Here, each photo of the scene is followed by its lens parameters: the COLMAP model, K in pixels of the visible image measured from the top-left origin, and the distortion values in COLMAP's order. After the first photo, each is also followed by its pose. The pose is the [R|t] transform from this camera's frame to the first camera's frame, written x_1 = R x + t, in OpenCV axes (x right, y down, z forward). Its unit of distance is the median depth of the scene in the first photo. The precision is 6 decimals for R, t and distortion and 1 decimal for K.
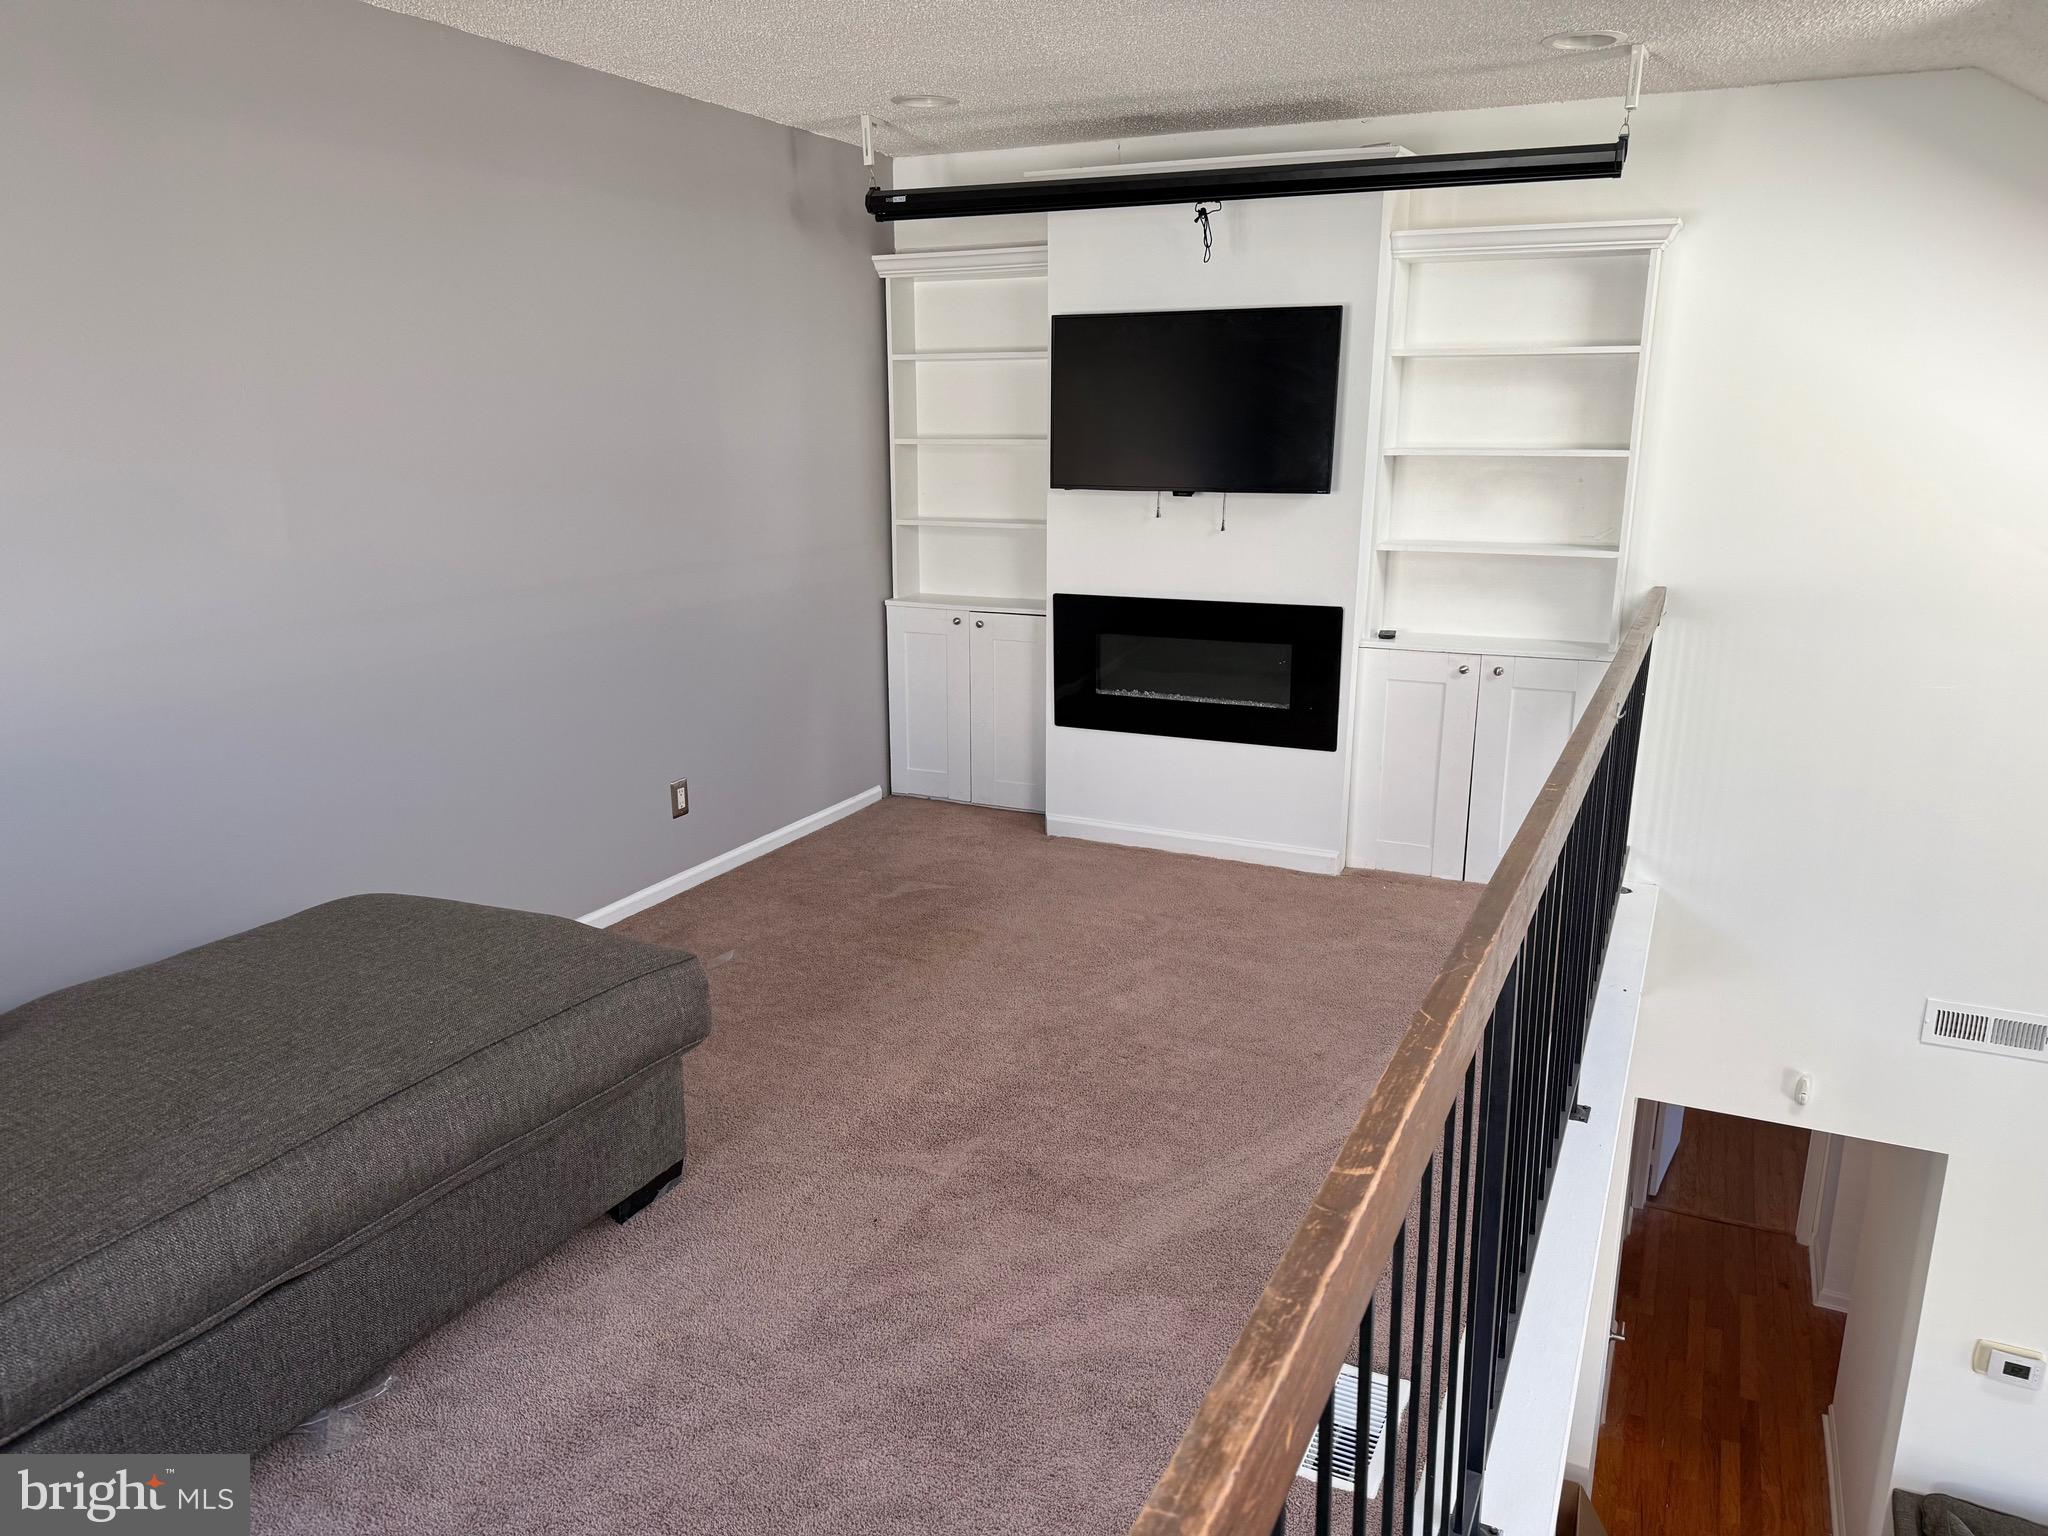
lens RADIAL K [[1444.7, 0, 1020.8], [0, 1444.7, 790.4], [0, 0, 1]] dist [0.022391, -0.011808]
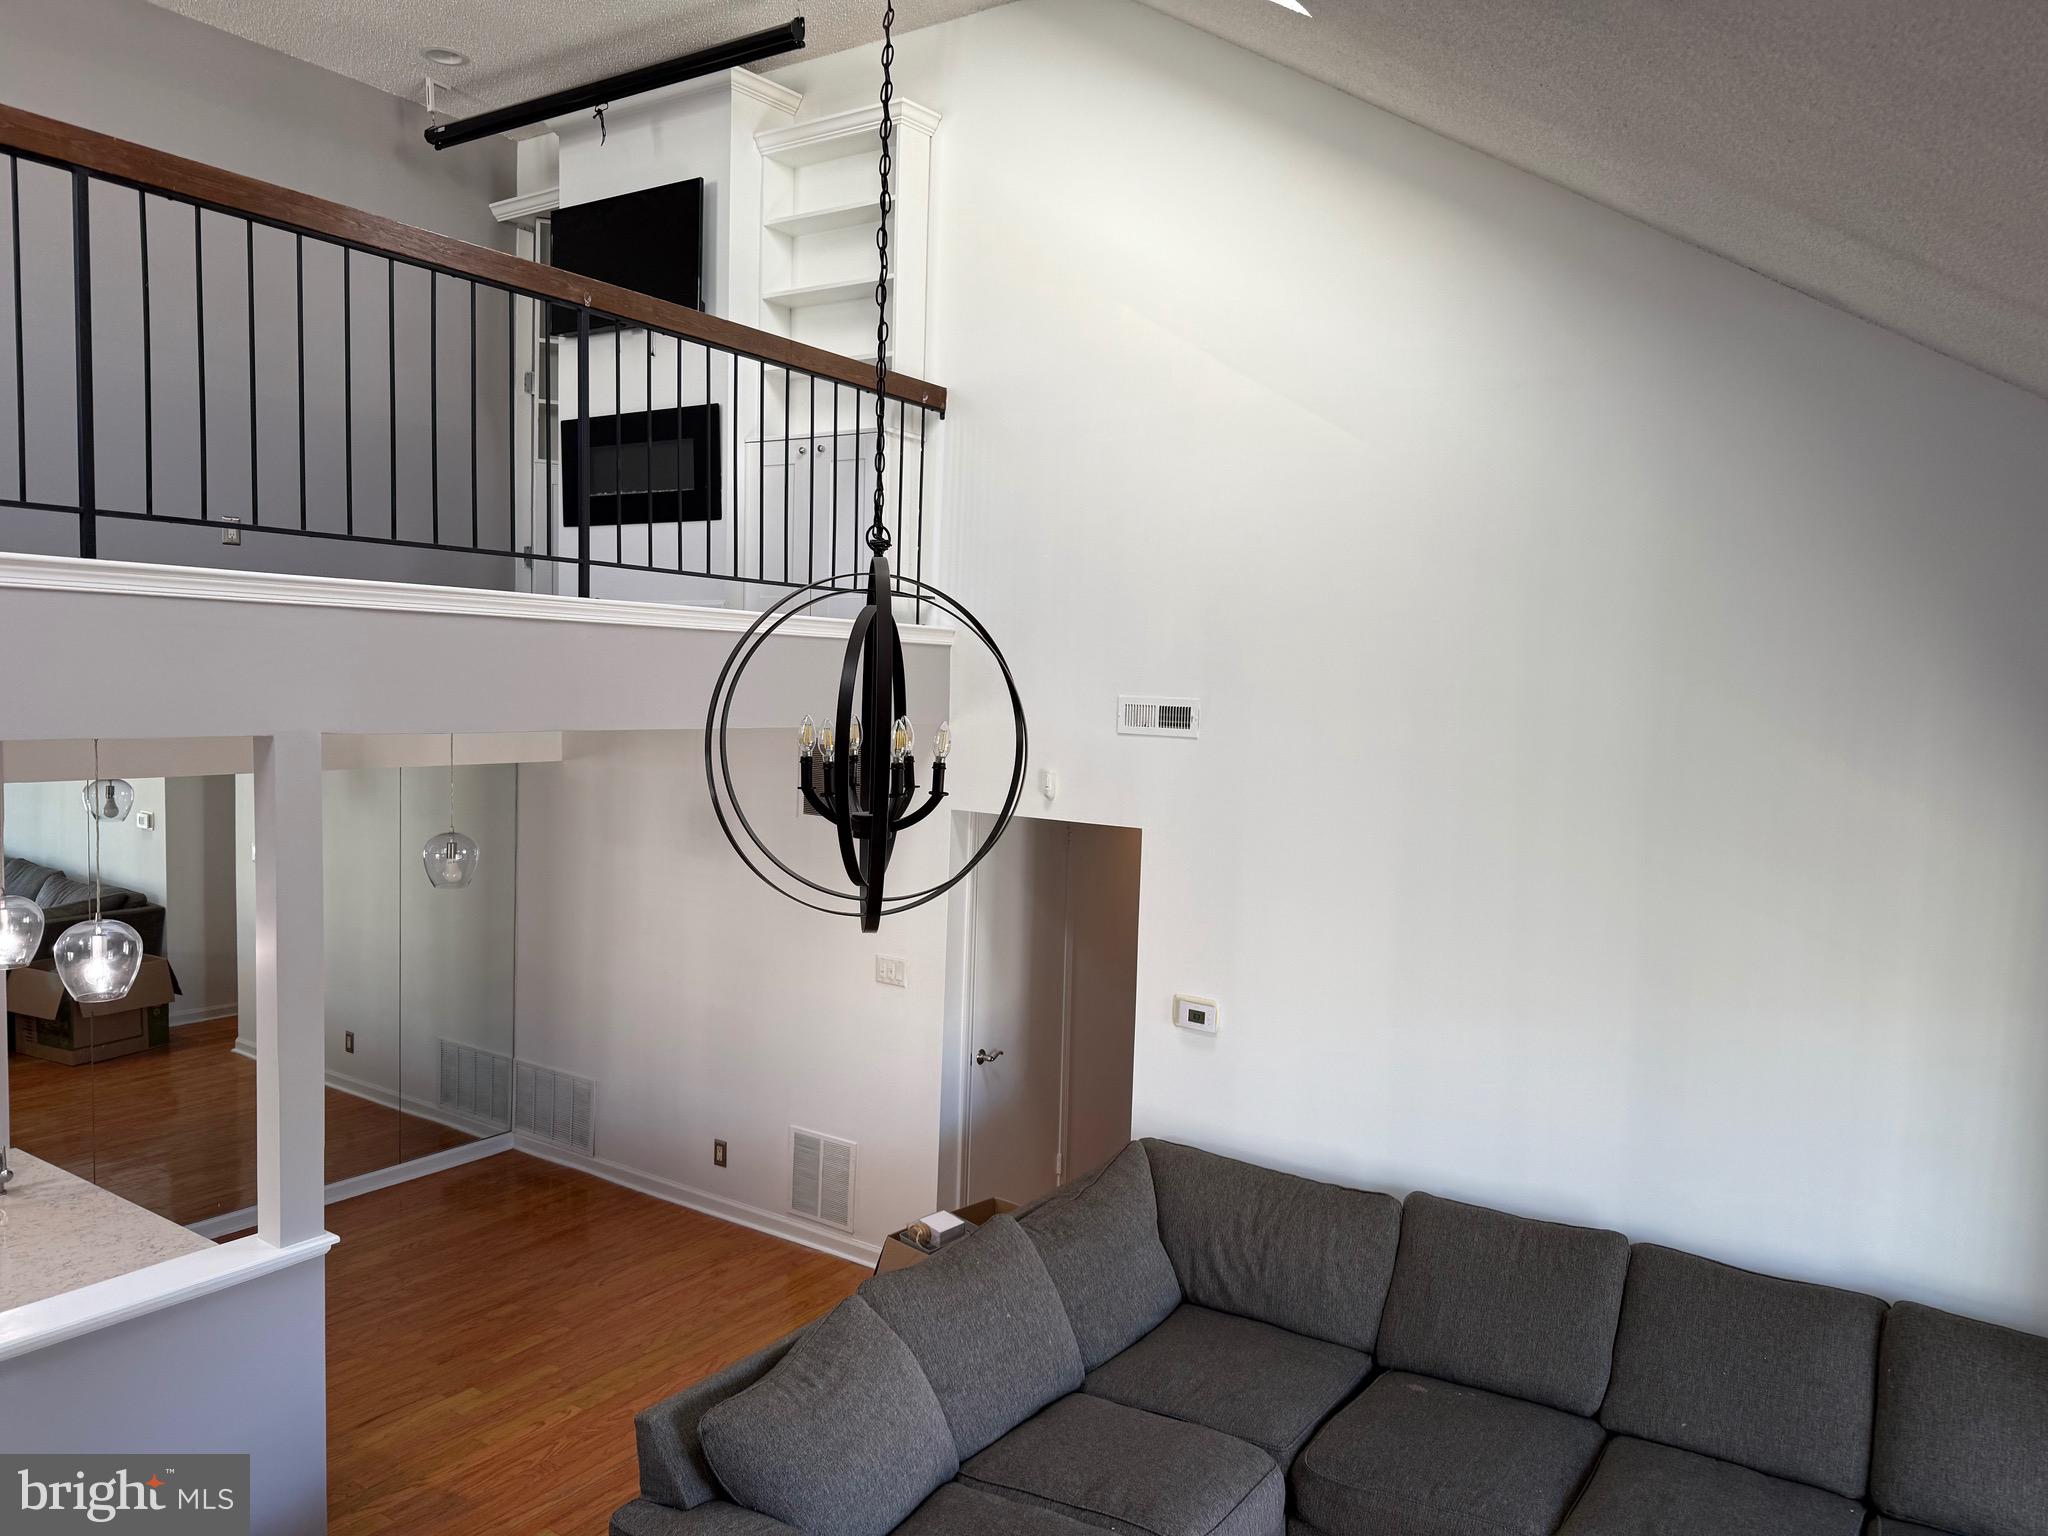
lens RADIAL K [[1444.7, 0, 1020.5], [0, 1444.7, 768.3], [0, 0, 1]] dist [0.022391, -0.011808]
pose [[0.989717, 0.037947, -0.137916, 0.687217], [-0.062163, 0.982466, -0.175773, 0.409114], [0.128827, 0.182539, 0.974722, -0.180842]]
